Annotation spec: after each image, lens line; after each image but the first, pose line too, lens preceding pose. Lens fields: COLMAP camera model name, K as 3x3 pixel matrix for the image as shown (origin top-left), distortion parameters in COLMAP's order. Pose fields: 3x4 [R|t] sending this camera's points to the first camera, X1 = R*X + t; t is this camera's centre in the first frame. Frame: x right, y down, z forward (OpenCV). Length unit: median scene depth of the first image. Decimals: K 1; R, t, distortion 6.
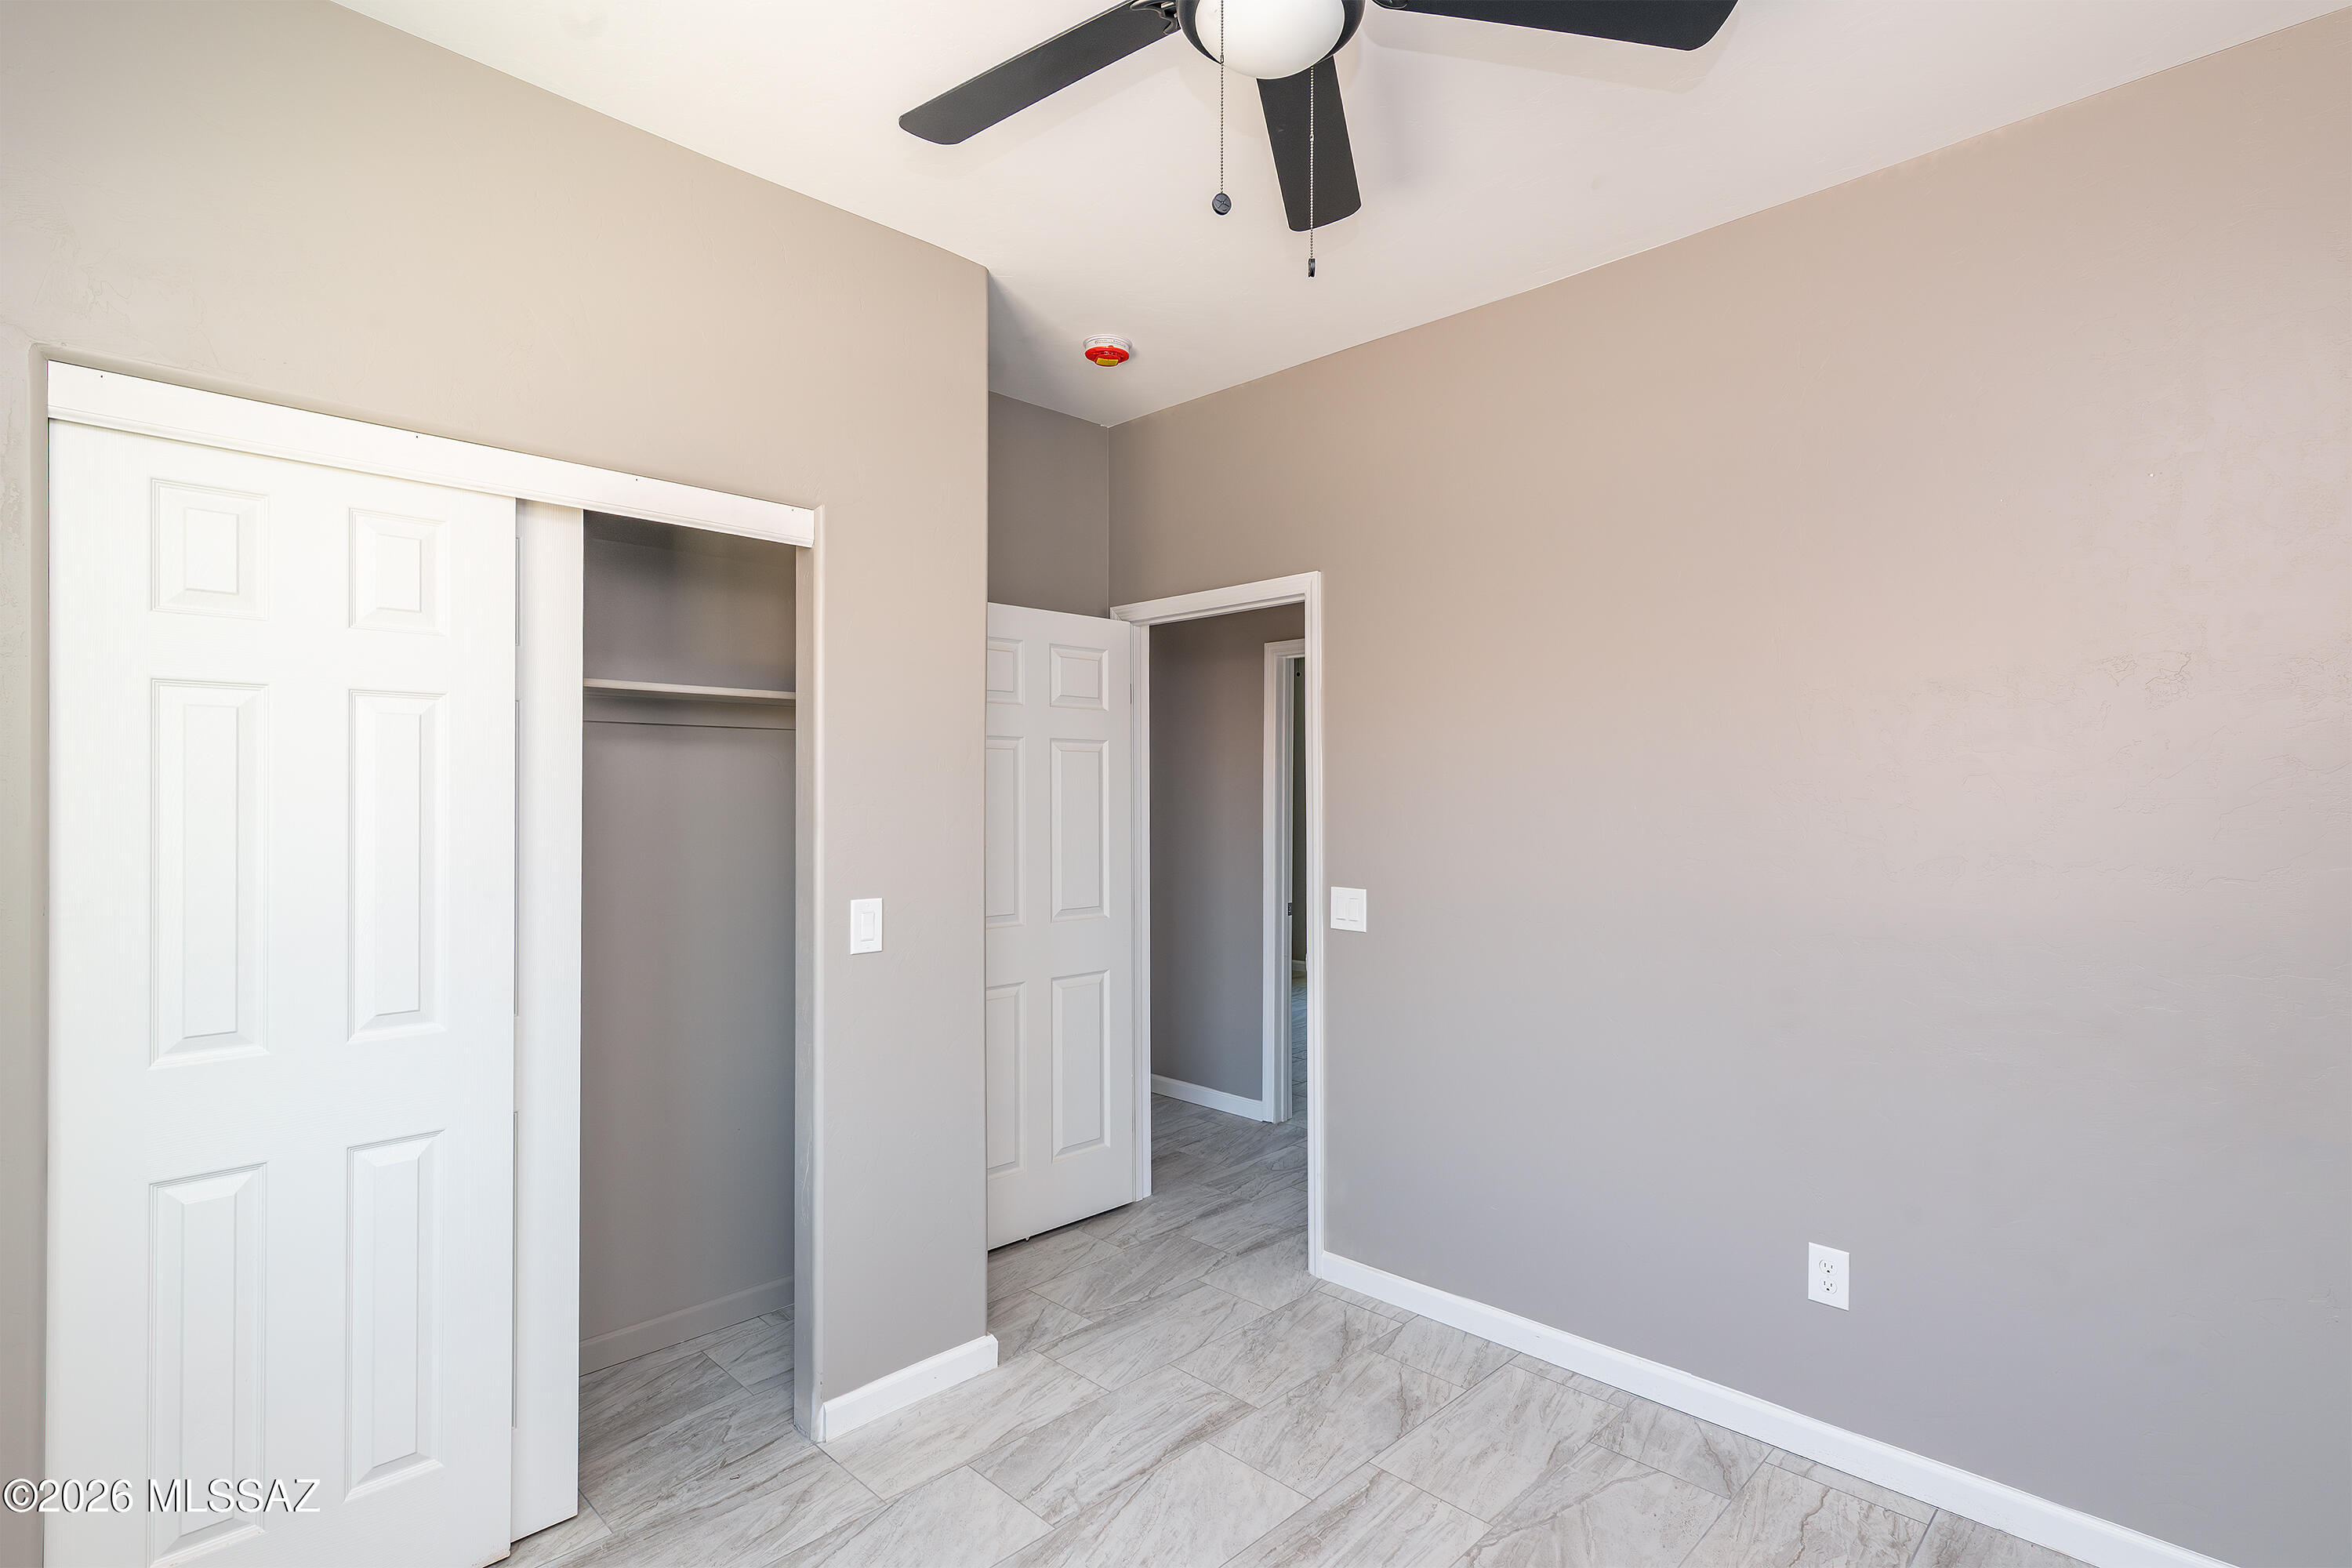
lens RADIAL K [[1150.0, 0, 1176.0], [0, 1150.0, 784.0], [0, 0, 1]] dist [0.003128, 0.000350]
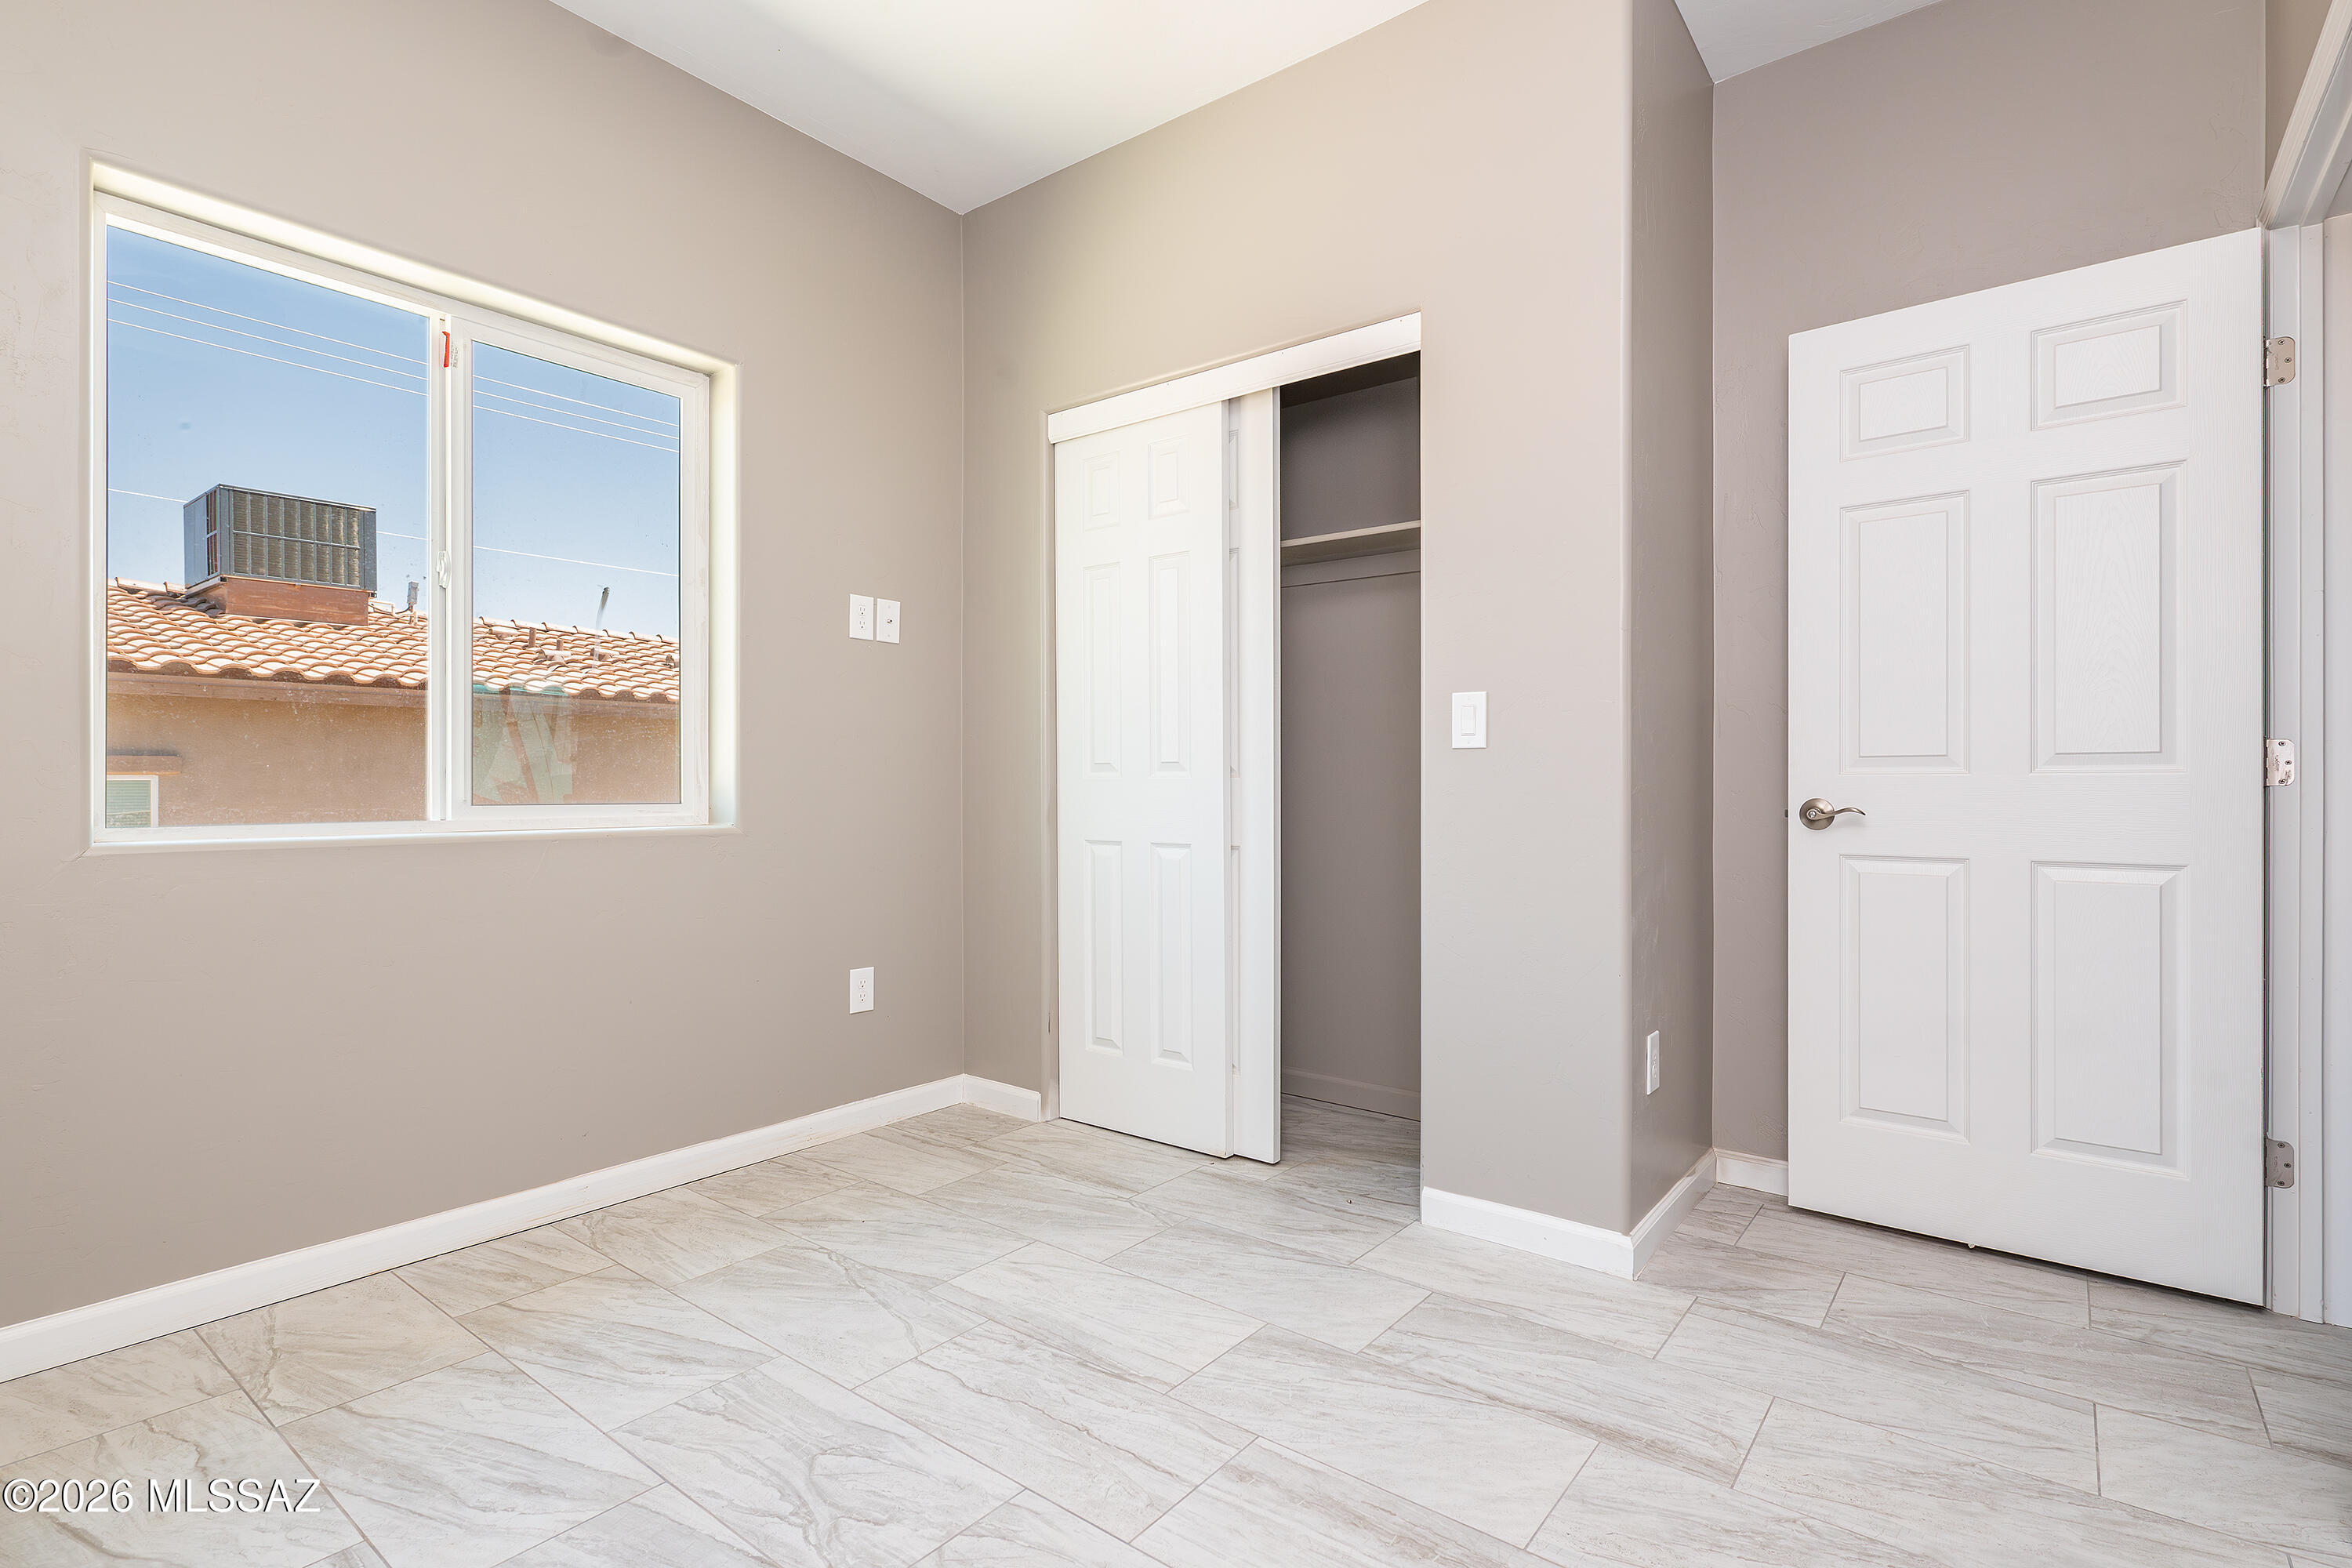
lens RADIAL K [[1117.0, 0, 1176.0], [0, 1117.0, 784.0], [0, 0, 1]] dist [-0.001324, -0.000328]
pose [[0.108233, 0.005534, -0.994110, 0.634416], [0.005048, 0.999969, 0.006116, 0.171442], [0.994113, -0.005681, 0.108202, 0.662718]]
